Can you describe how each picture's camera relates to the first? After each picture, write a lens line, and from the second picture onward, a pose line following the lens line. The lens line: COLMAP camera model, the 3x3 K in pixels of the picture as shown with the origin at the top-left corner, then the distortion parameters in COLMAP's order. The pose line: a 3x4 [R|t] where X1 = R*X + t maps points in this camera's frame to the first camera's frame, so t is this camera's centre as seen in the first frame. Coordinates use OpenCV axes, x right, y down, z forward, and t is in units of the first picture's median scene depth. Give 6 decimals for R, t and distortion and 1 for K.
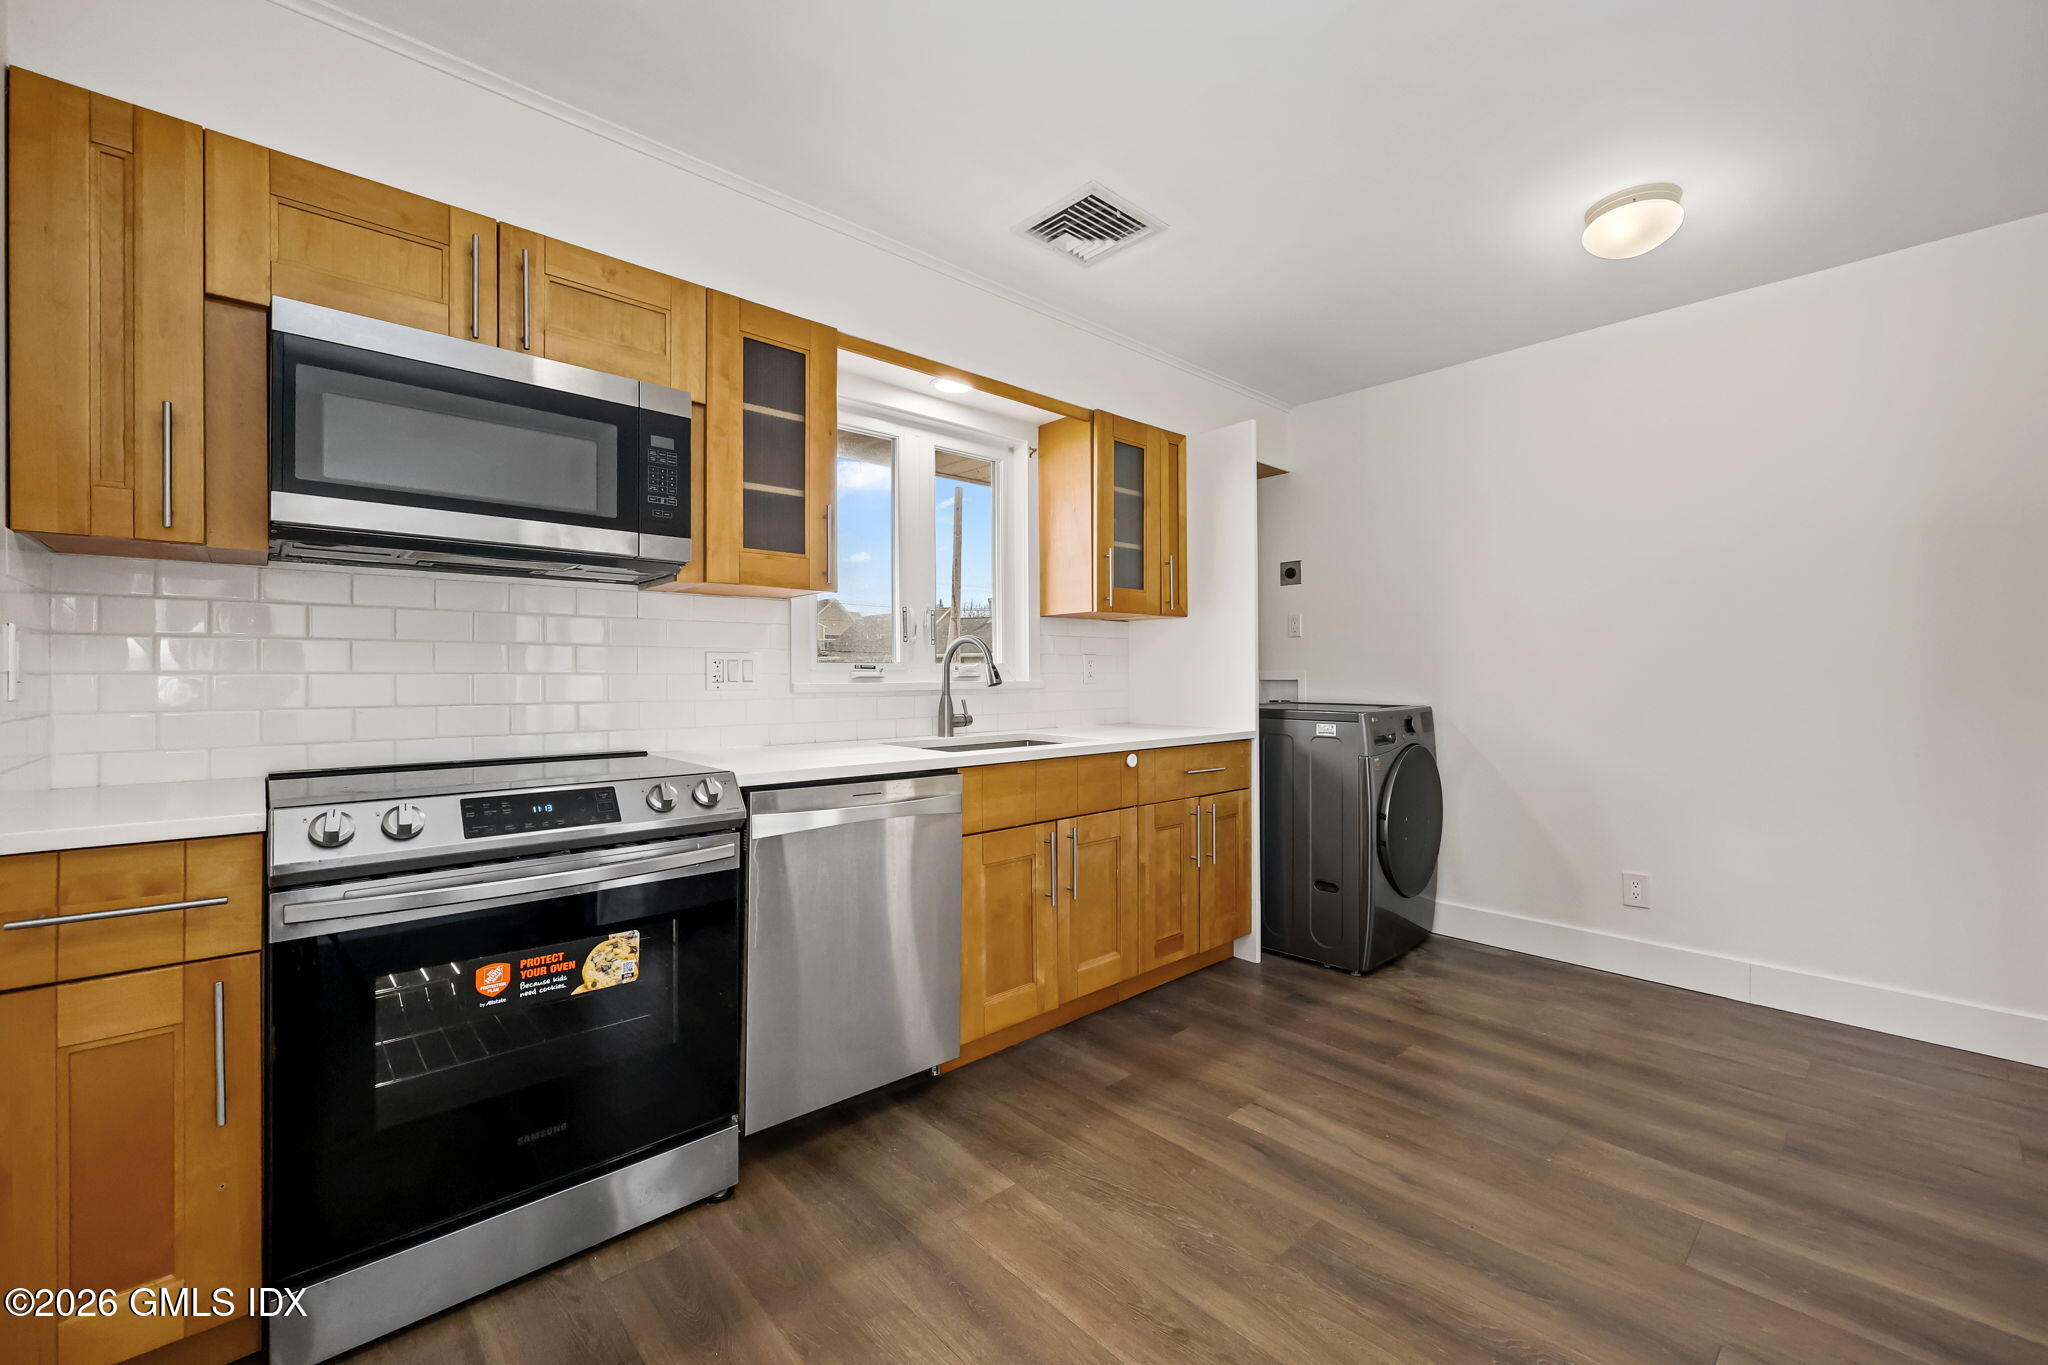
lens RADIAL K [[834.6, 0, 1024.0], [0, 834.6, 682.5], [0, 0, 1]] dist [0.000344, 0.000035]
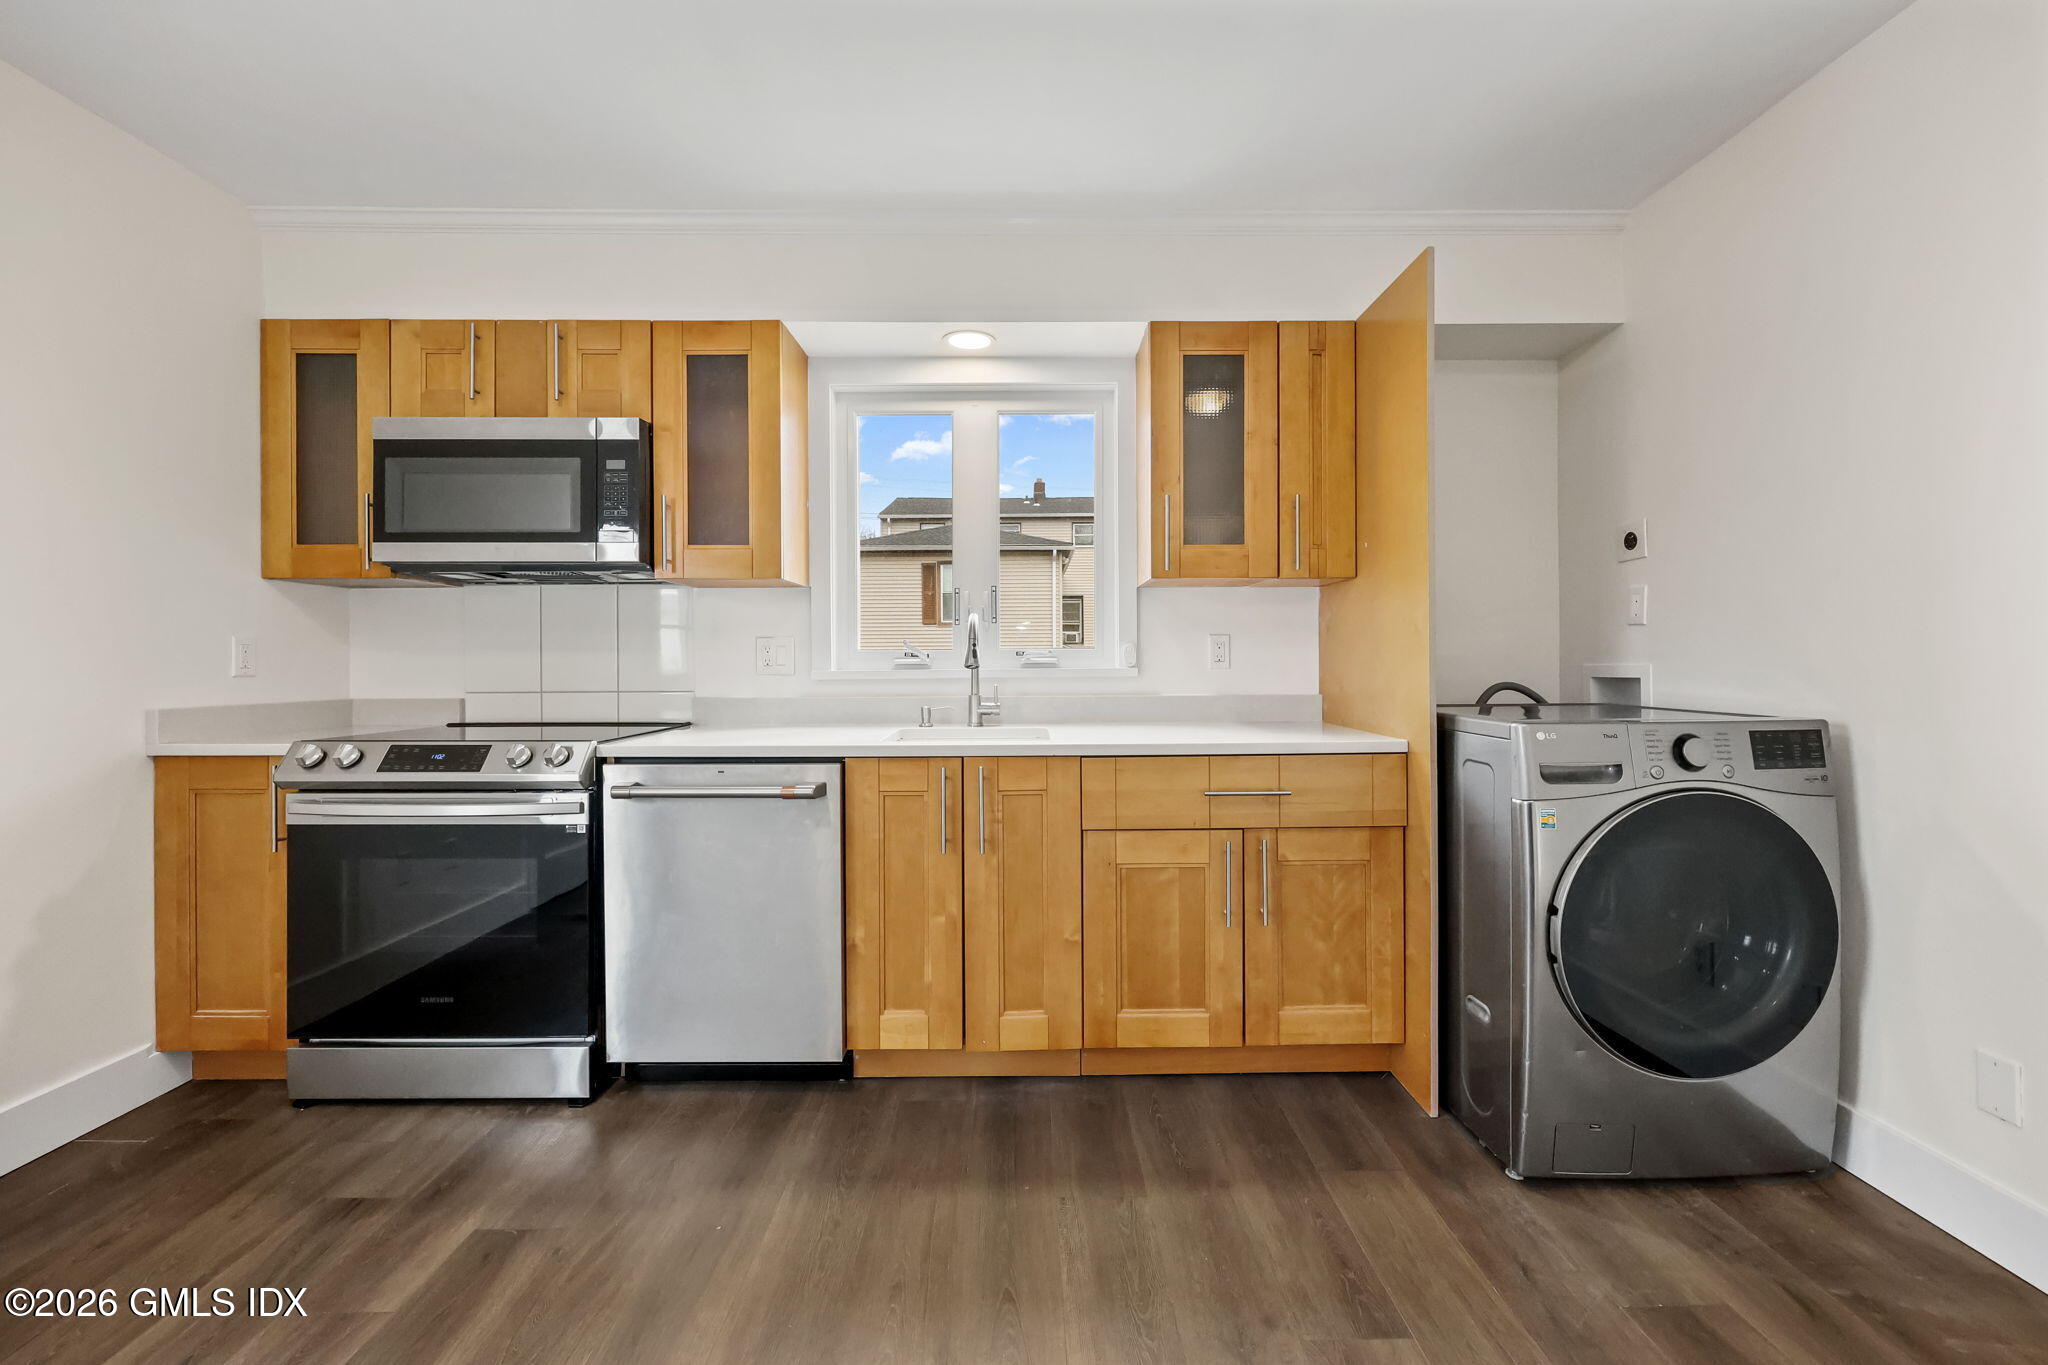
lens RADIAL K [[828.9, 0, 1021.1], [0, 828.9, 672.1], [0, 0, 1]] dist [-0.000924, 0.005974]
pose [[0.736350, 0.009027, -0.676540, 0.693433], [-0.006237, 0.999959, 0.006554, 0.000023], [0.676572, -0.000607, 0.736376, 0.441541]]
